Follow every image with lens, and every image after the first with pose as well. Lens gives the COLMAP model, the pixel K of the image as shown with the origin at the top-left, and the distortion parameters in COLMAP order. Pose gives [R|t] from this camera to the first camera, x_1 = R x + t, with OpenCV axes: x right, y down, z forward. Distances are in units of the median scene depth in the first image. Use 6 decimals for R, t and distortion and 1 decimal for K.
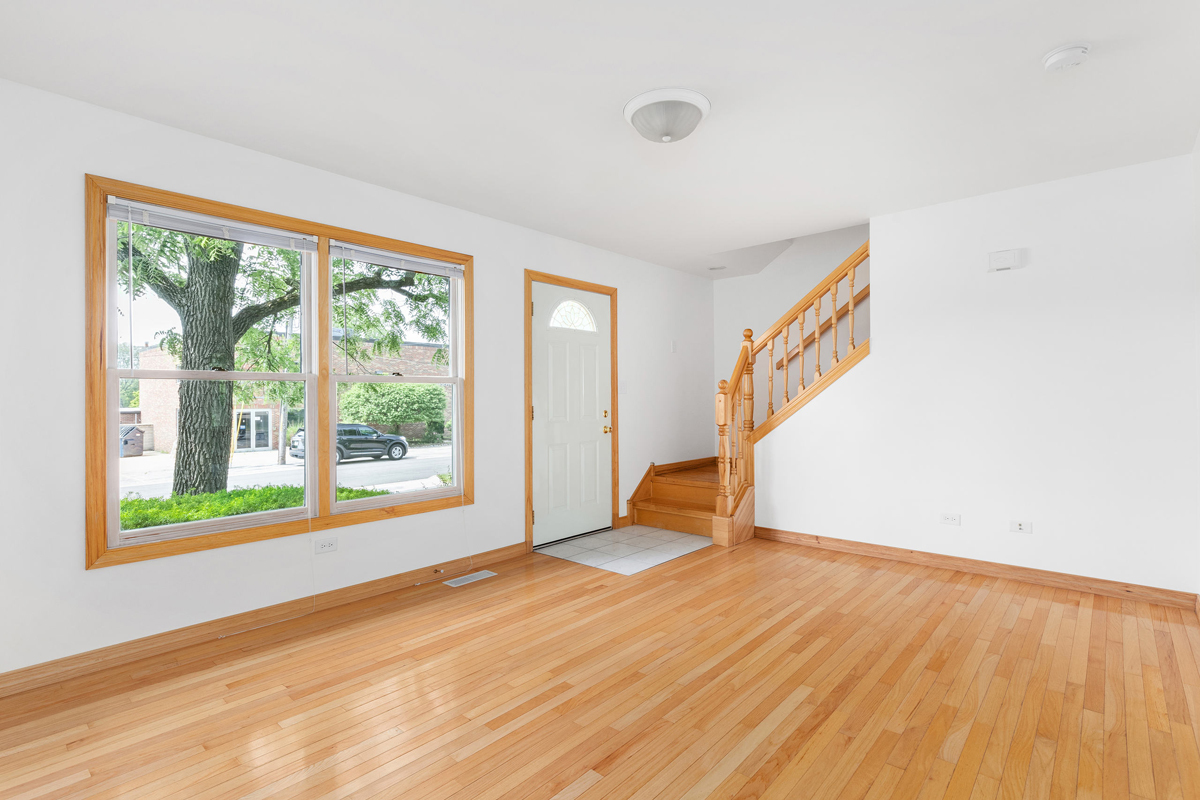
lens RADIAL K [[578.3, 0, 606.4], [0, 578.3, 401.2], [0, 0, 1]] dist [-0.000982, -0.000544]
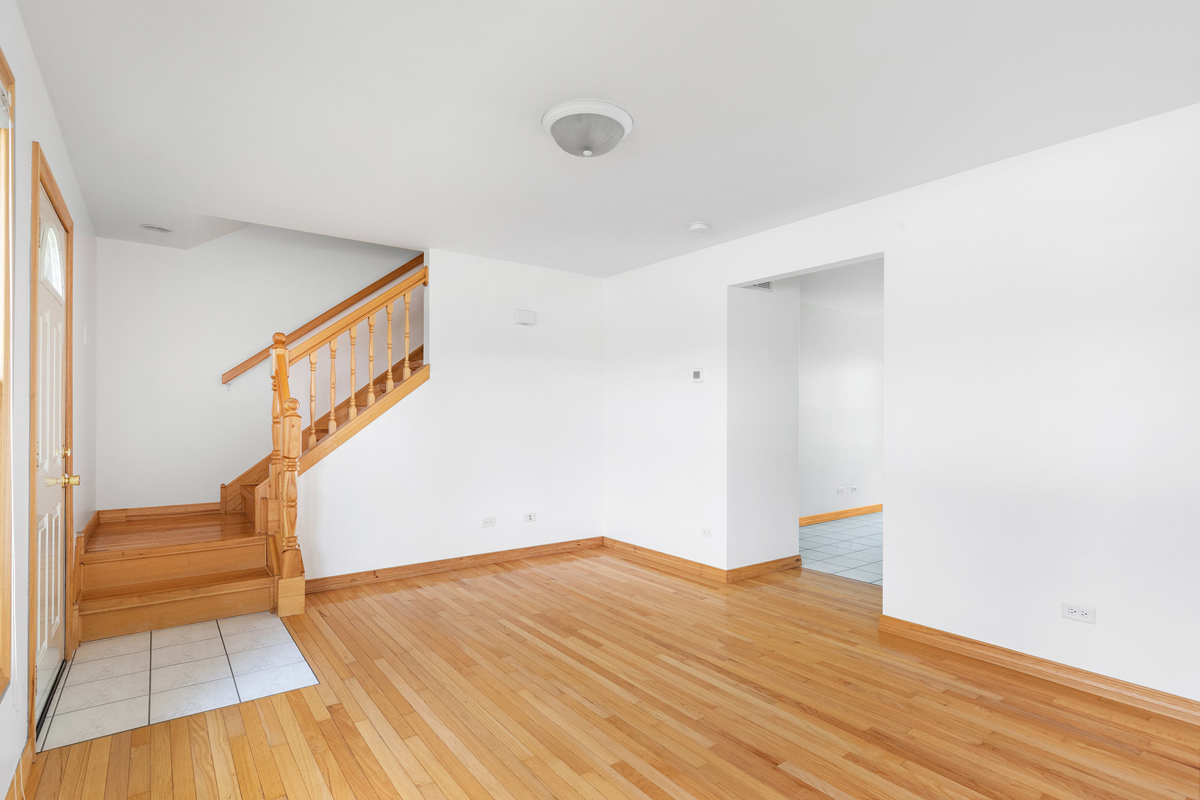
lens RADIAL K [[611.2, 0, 601.1], [0, 611.2, 402.1], [0, 0, 1]] dist [0.000315, -0.000147]
pose [[0.208152, 0.021143, 0.977868, -0.711575], [0.002422, 0.999752, -0.022132, -0.013627], [-0.978093, 0.006976, 0.208049, 0.621532]]
